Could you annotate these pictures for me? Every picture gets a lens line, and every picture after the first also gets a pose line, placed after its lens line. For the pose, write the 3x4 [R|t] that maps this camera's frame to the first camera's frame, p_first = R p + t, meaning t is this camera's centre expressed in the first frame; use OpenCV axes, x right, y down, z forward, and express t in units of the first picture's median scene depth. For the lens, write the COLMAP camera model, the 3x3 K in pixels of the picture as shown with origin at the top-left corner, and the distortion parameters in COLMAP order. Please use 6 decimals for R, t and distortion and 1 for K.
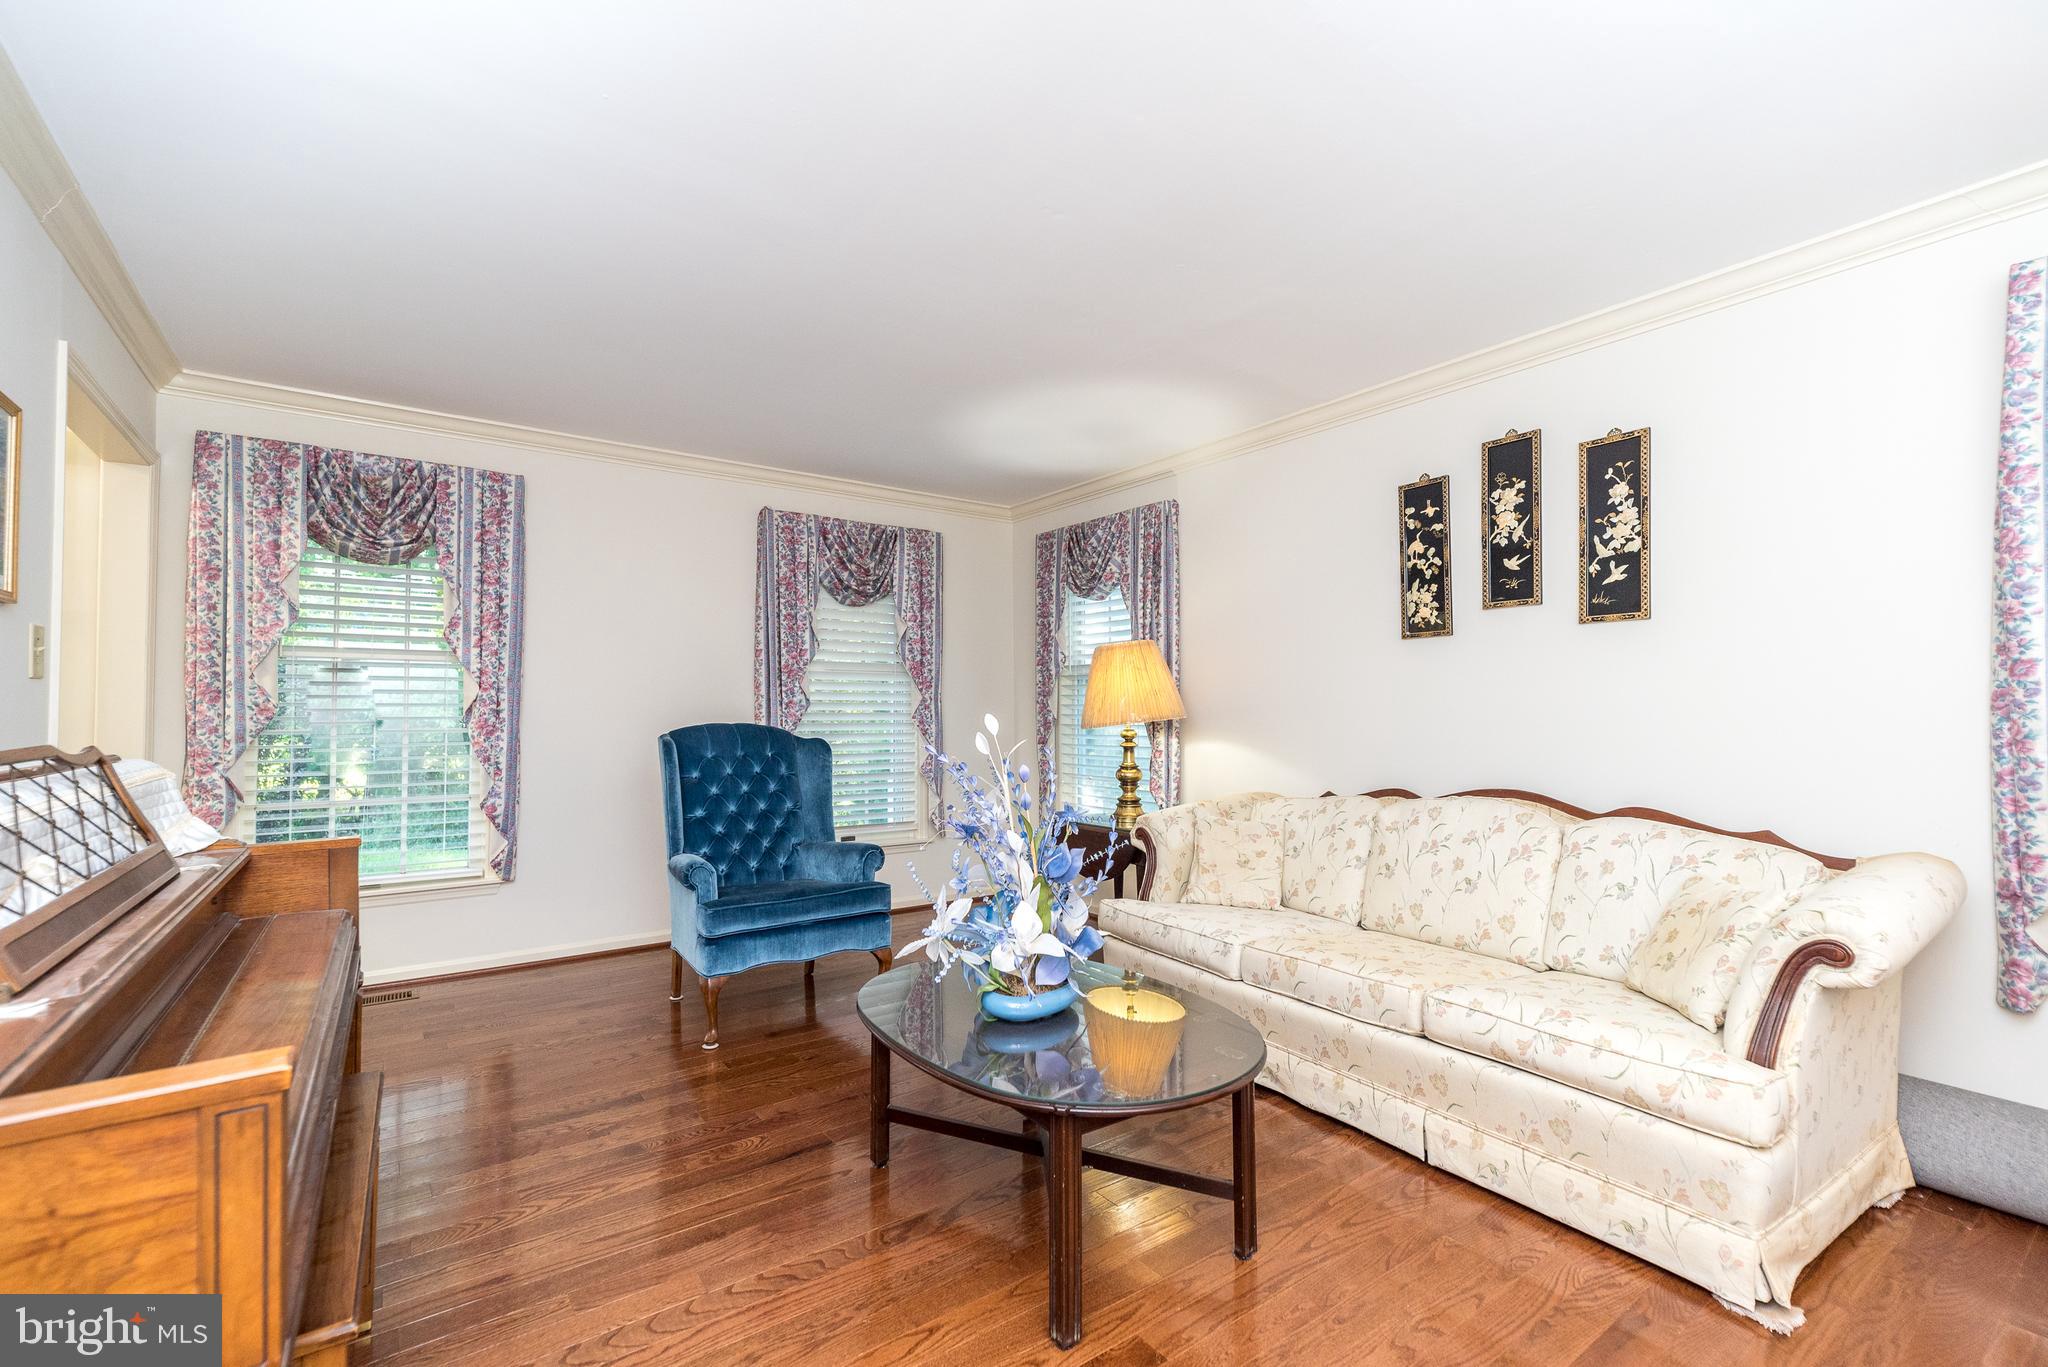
lens RADIAL K [[900.8, 0, 1029.9], [0, 900.8, 697.1], [0, 0, 1]] dist [0.001679, 0.001159]
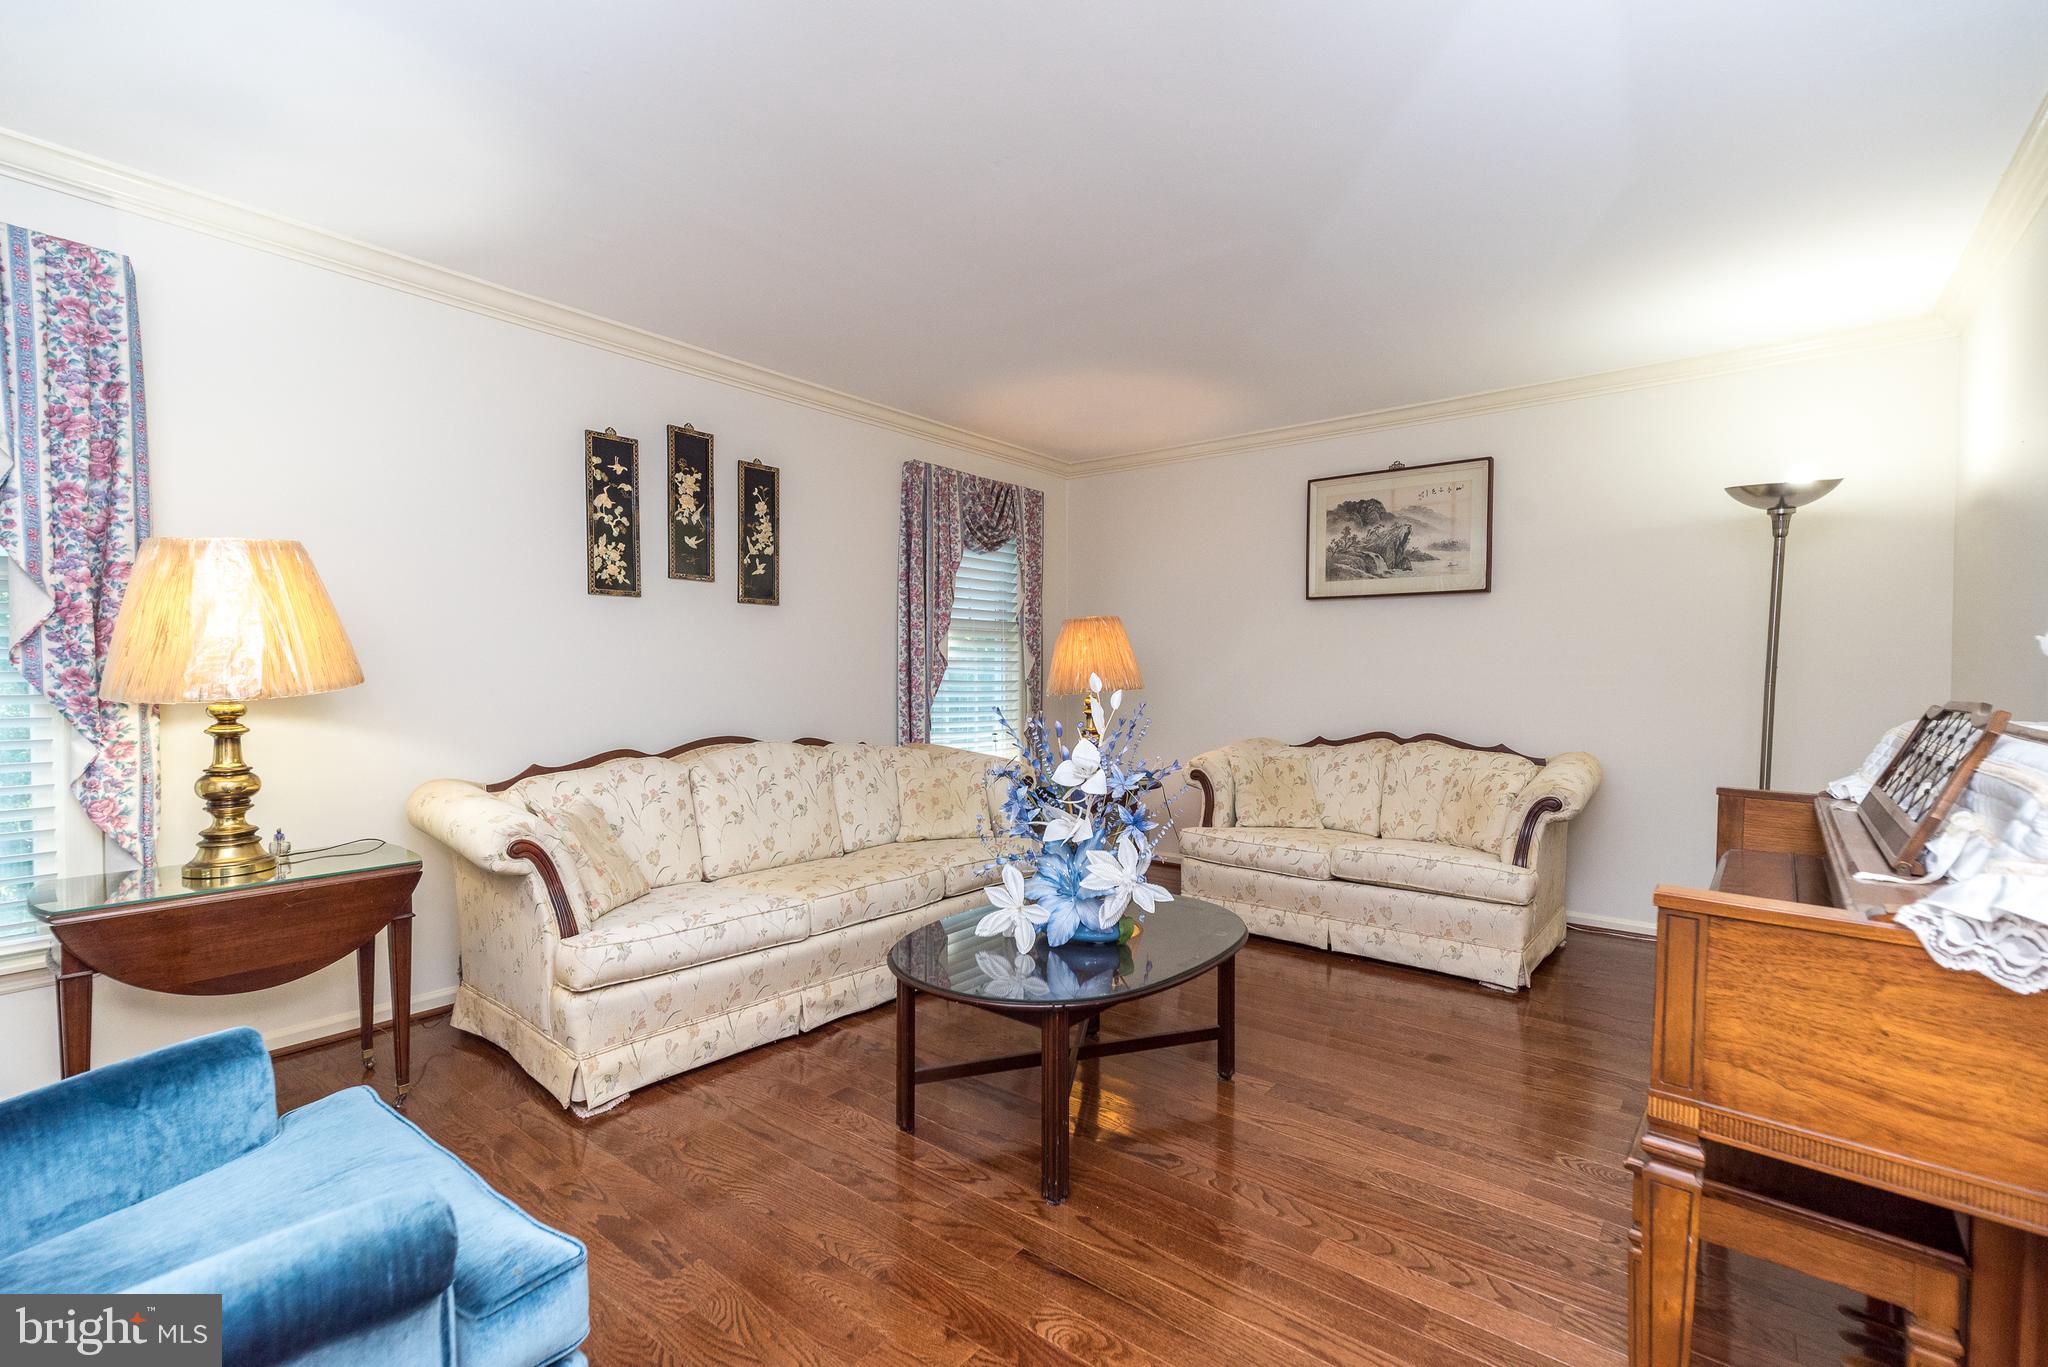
lens RADIAL K [[900.8, 0, 1032.4], [0, 900.8, 689.7], [0, 0, 1]] dist [0.001679, 0.001159]
pose [[-0.277219, -0.014960, 0.960690, -0.677991], [-0.017489, 0.999792, 0.010522, 0.019715], [-0.960648, -0.013885, -0.277422, 0.883563]]
